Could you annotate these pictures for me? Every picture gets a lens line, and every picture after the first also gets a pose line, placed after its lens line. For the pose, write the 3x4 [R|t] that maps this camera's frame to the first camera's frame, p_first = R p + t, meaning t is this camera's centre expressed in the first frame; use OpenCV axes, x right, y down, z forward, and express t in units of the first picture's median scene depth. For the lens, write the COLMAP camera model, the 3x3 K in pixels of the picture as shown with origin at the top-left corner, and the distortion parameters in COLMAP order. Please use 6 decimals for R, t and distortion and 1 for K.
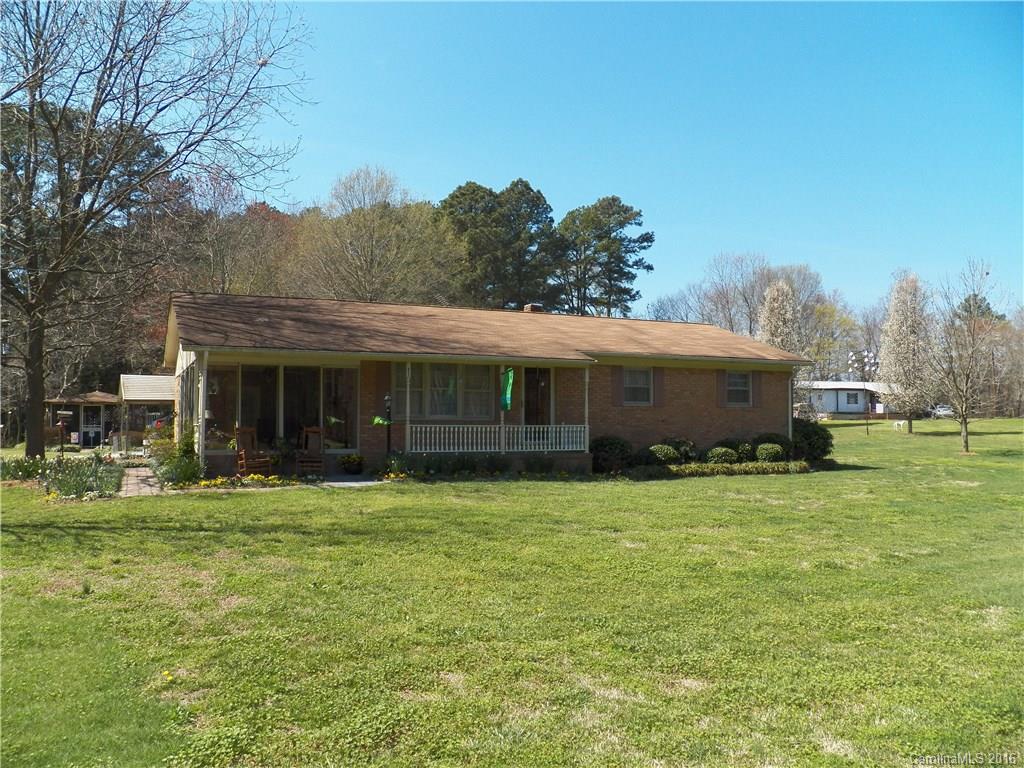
lens RADIAL K [[844.2, 0, 511.3], [0, 844.2, 388.3], [0, 0, 1]] dist [-0.111343, -0.005818]
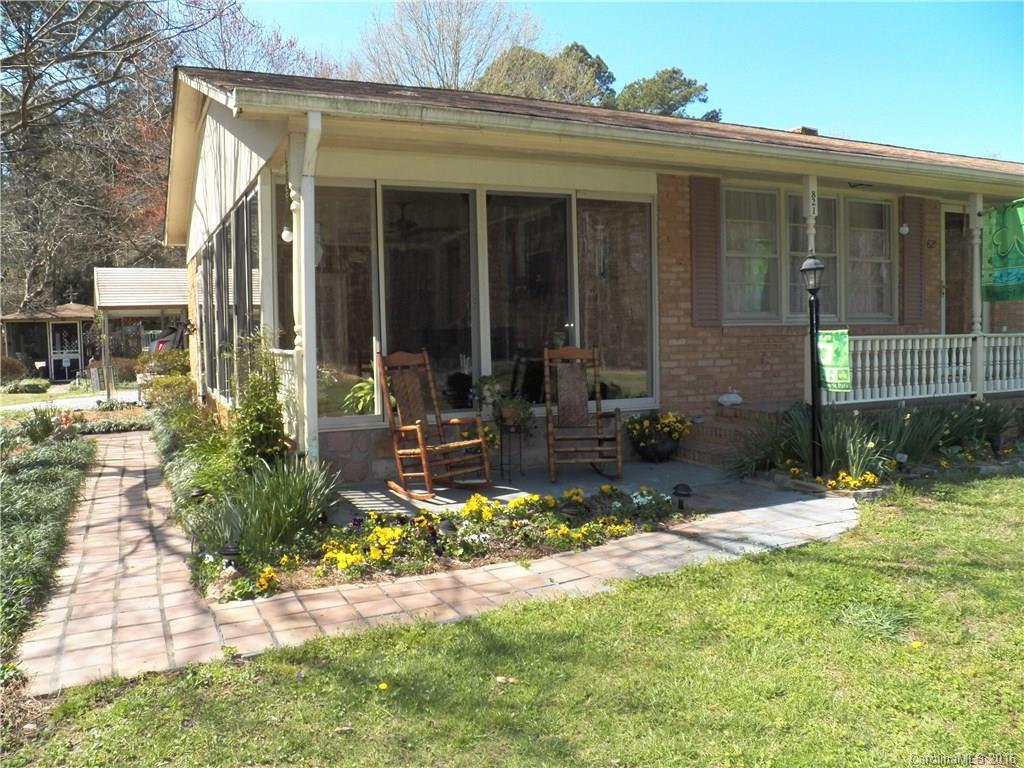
lens RADIAL K [[844.2, 0, 511.9], [0, 844.2, 377.5], [0, 0, 1]] dist [-0.111343, -0.005818]
pose [[0.999746, -0.022467, 0.001504, -0.125562], [0.022229, 0.995399, 0.093198, 0.010870], [-0.003591, -0.093141, 0.995646, 0.289580]]
